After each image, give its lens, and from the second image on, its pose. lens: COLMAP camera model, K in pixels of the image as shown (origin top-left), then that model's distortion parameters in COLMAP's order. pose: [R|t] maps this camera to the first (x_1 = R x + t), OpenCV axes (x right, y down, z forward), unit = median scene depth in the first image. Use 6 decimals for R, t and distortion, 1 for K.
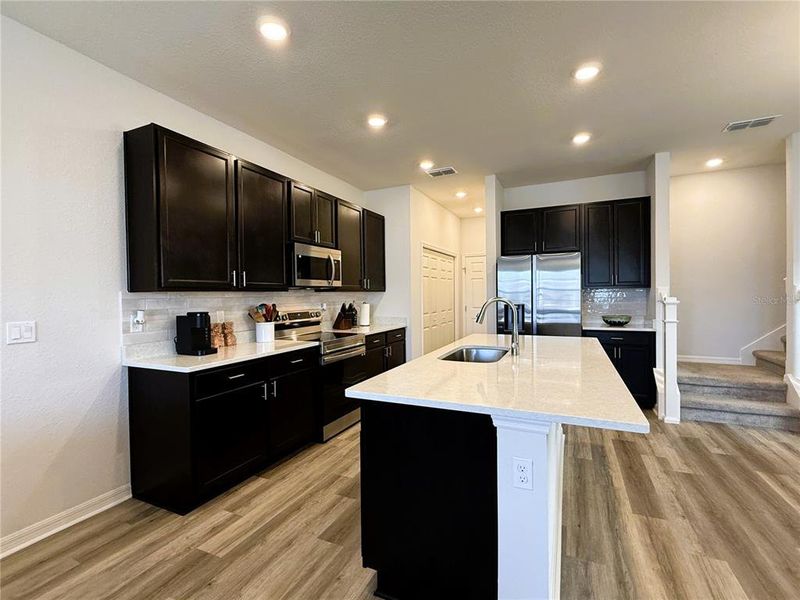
lens RADIAL K [[369.1, 0, 398.1], [0, 369.1, 300.4], [0, 0, 1]] dist [-0.002466, -0.000554]
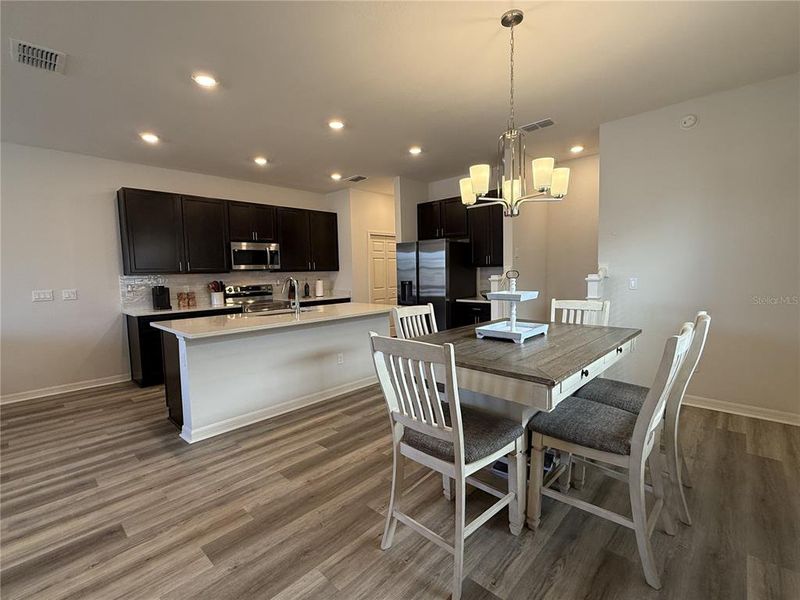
lens RADIAL K [[365.7, 0, 400.0], [0, 365.7, 300.0], [0, 0, 1]] dist [-0.000585, -0.000119]
pose [[0.949028, 0.015729, -0.314801, 0.855147], [0.004898, 0.997897, 0.064628, -0.007042], [0.315155, -0.062876, 0.946955, -0.244892]]
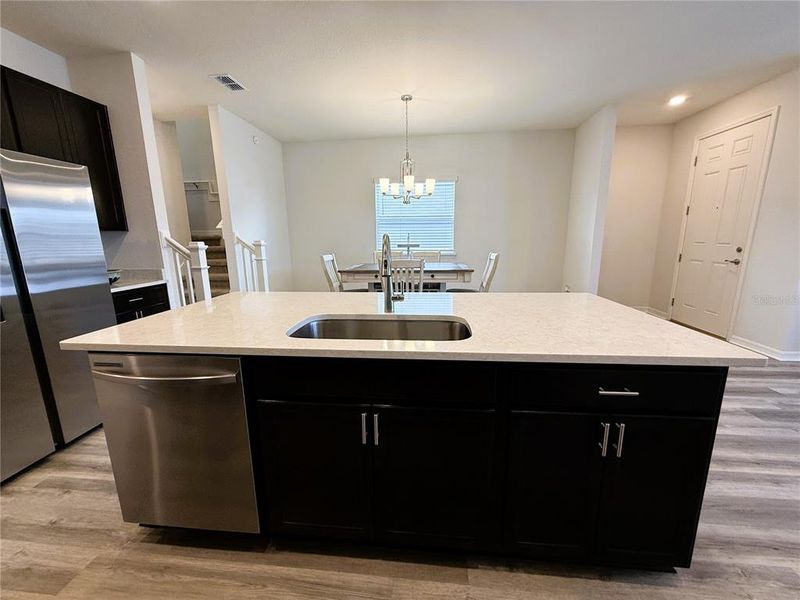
lens RADIAL K [[328.9, 0, 396.6], [0, 328.9, 299.9], [0, 0, 1]] dist [-0.001822, -0.000210]
pose [[-0.331529, -0.163385, 0.929190, -0.225295], [0.036256, 0.981956, 0.185599, -0.000331], [-0.942748, 0.095220, -0.319624, 0.847200]]
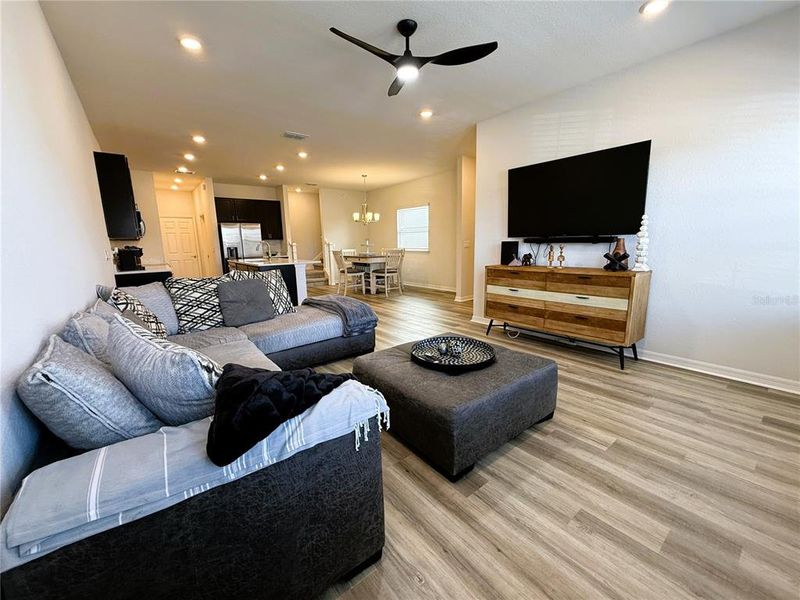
lens RADIAL K [[328.9, 0, 396.6], [0, 328.9, 299.9], [0, 0, 1]] dist [-0.001822, -0.000210]
pose [[0.457884, -0.149289, 0.876388, -1.141001], [0.028635, 0.987765, 0.153301, 0.059030], [-0.888551, -0.045098, 0.456556, -0.826062]]
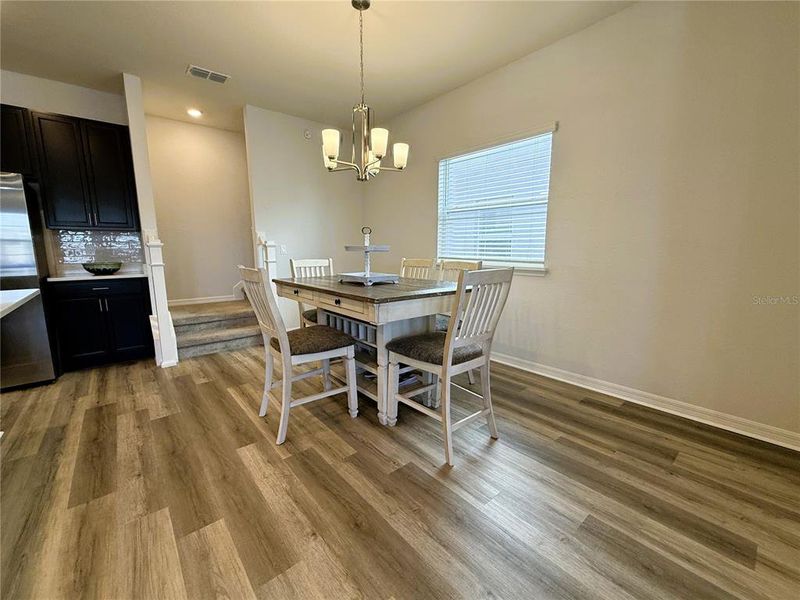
lens RADIAL K [[328.9, 0, 396.6], [0, 328.9, 299.9], [0, 0, 1]] dist [-0.001822, -0.000210]
pose [[0.421128, -0.130503, 0.897564, 0.230636], [0.013857, 0.990405, 0.137501, 0.040022], [-0.906896, -0.045468, 0.418895, 0.072162]]
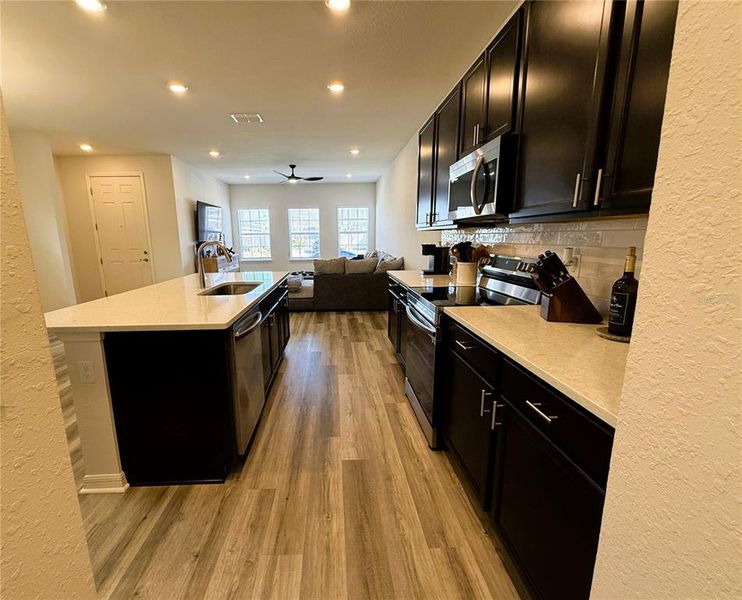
lens RADIAL K [[331.5, 0, 342.0], [0, 331.5, 292.7], [0, 0, 1]] dist [-0.001775, -0.000107]
pose [[-0.893997, 0.101775, -0.436362, 0.268440], [0.019806, 0.981886, 0.188435, -0.025622], [0.447636, 0.159817, -0.879819, 1.518066]]
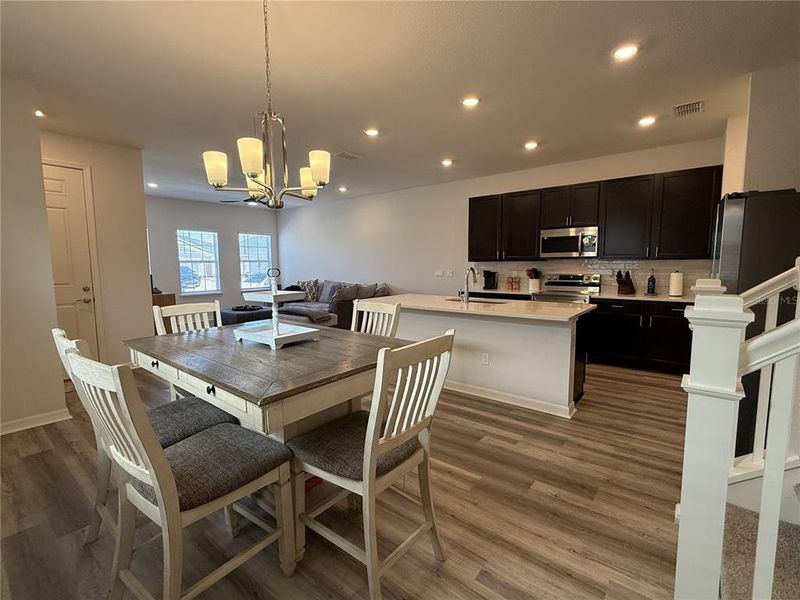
lens RADIAL K [[360.3, 0, 395.4], [0, 360.3, 303.3], [0, 0, 1]] dist [-0.002328, -0.000141]
pose [[-0.240411, 0.122011, -0.962972, 1.343493], [-0.007520, 0.991805, 0.127542, -0.035708], [0.970642, 0.037904, -0.237523, 0.743482]]
